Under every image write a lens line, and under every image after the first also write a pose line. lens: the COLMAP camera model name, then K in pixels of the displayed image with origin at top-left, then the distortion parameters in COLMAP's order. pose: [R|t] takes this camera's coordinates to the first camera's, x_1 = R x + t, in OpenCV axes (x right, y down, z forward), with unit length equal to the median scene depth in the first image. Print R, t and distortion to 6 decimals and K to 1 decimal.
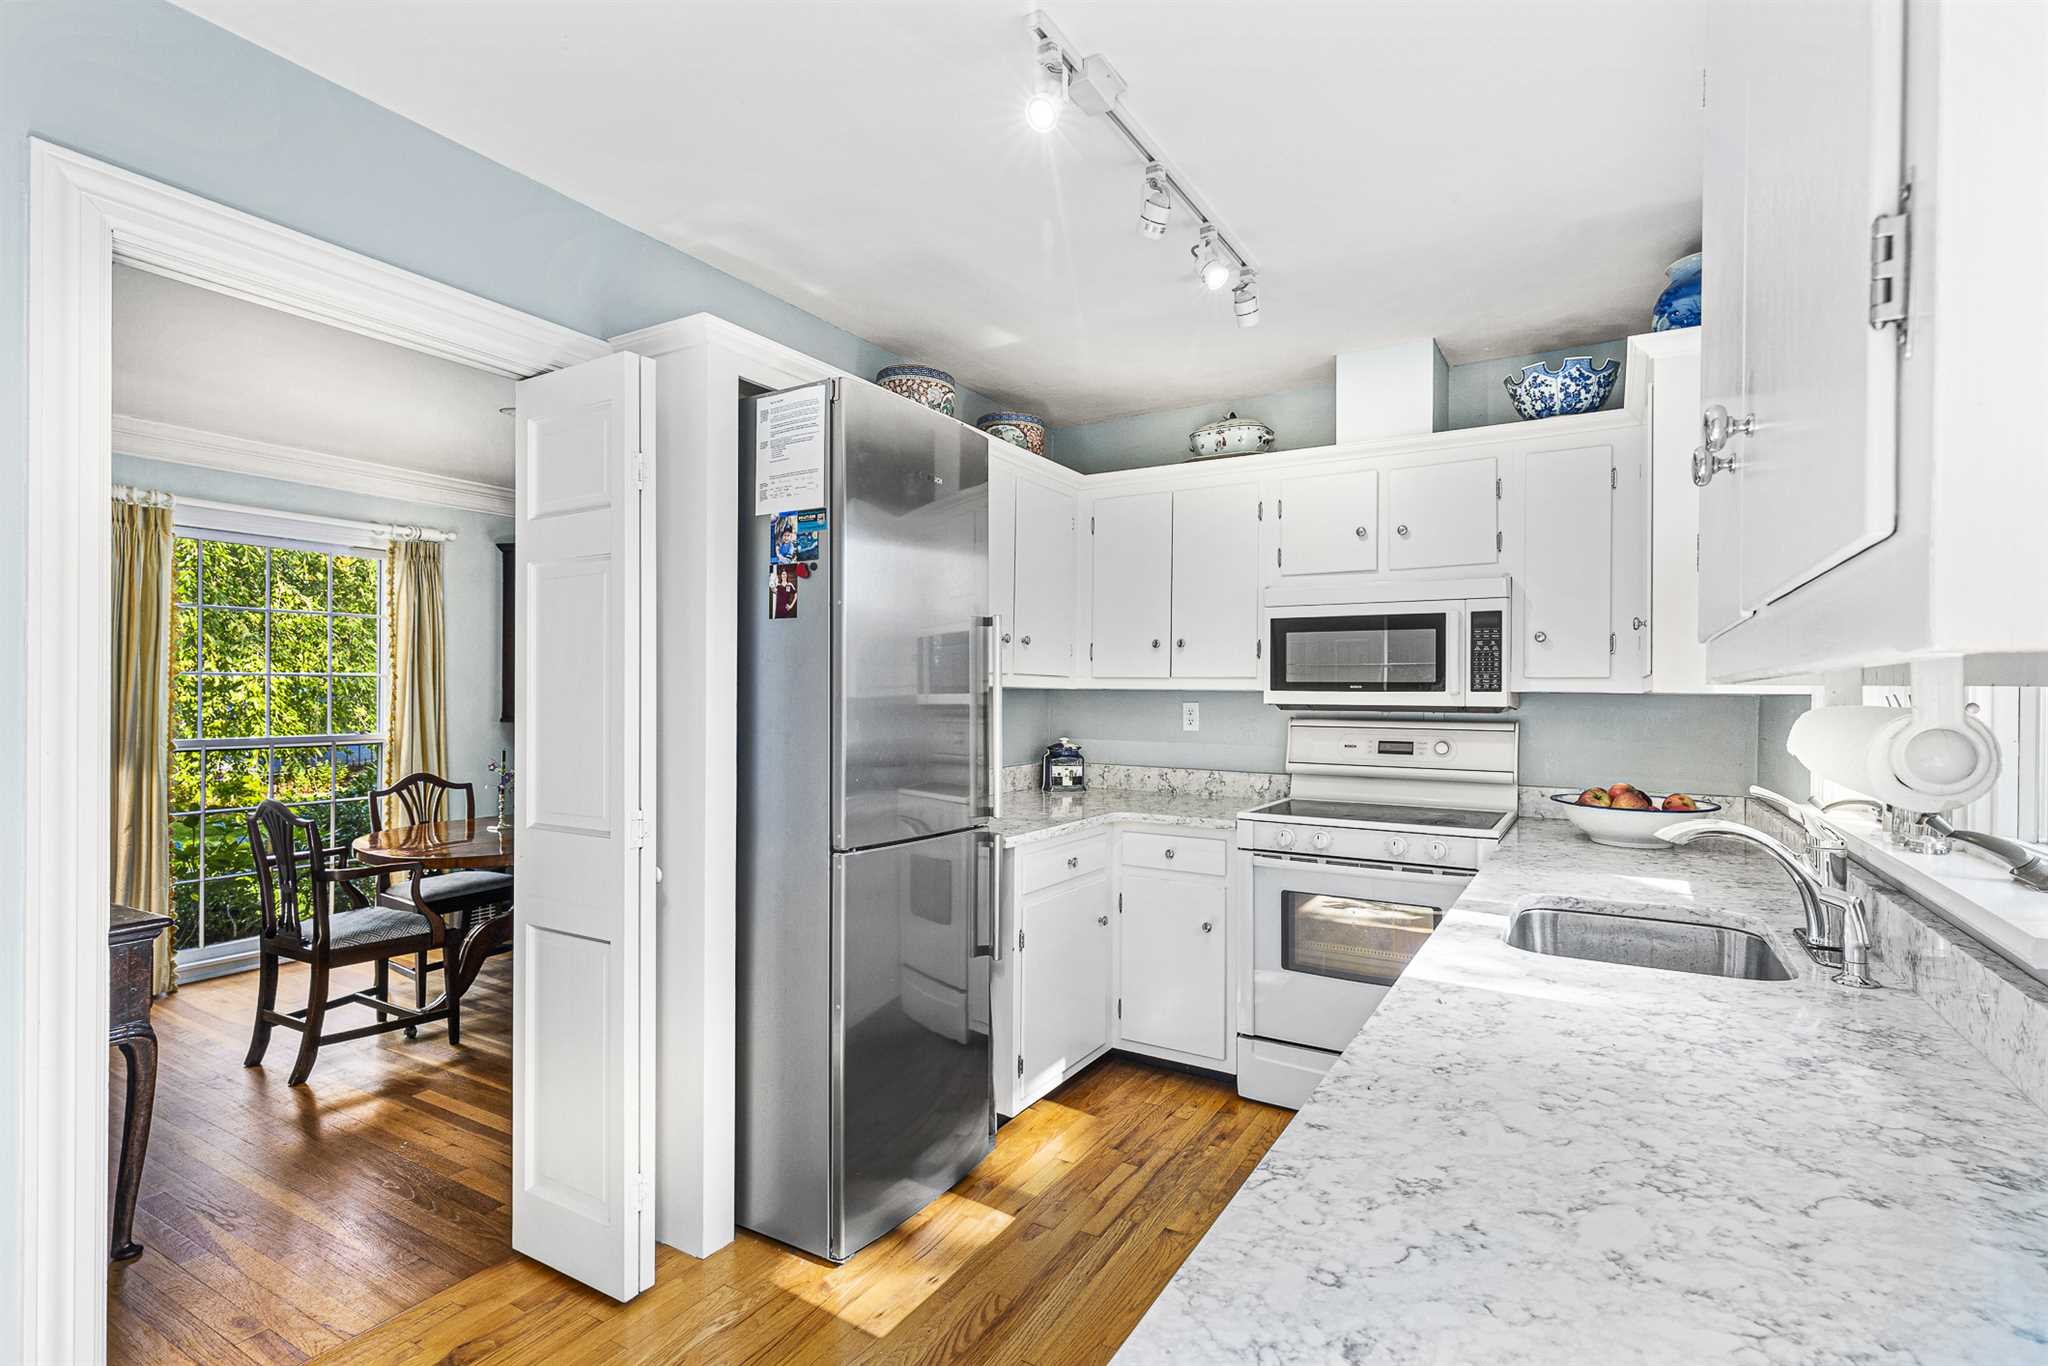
lens RADIAL K [[903.8, 0, 1024.0], [0, 903.8, 683.0], [0, 0, 1]] dist [0.003329, 0.000385]
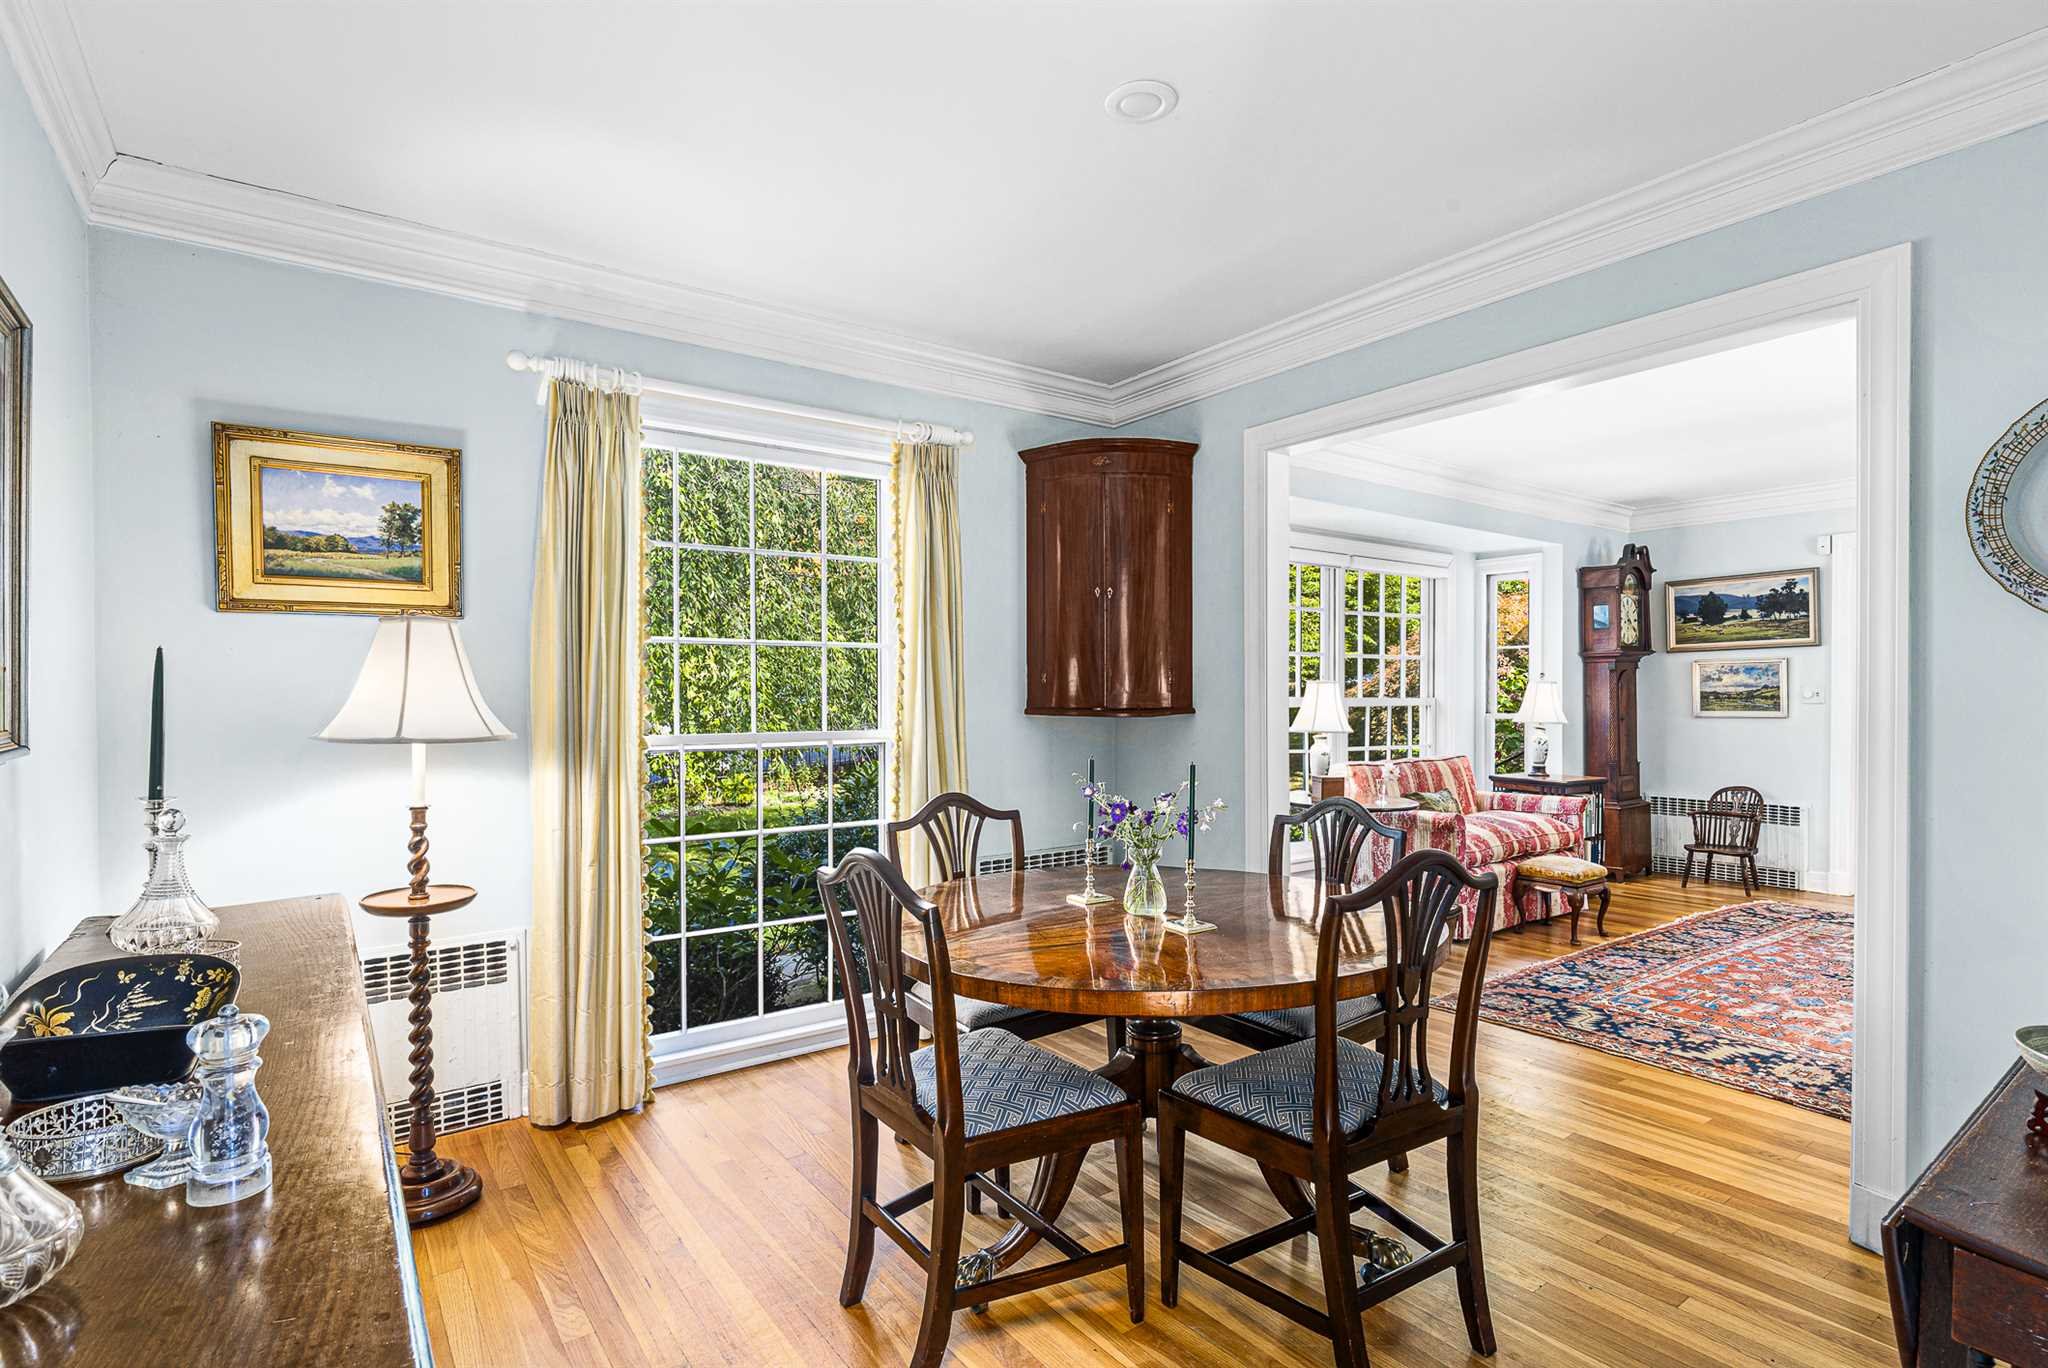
lens RADIAL K [[1007.3, 0, 1034.6], [0, 1007.3, 714.6], [0, 0, 1]] dist [-0.002026, -0.000104]
pose [[0.908260, 0.000889, -0.418405, -0.426325], [0.009951, 0.999669, 0.023726, 0.040323], [0.418288, -0.025713, 0.907951, 0.524426]]
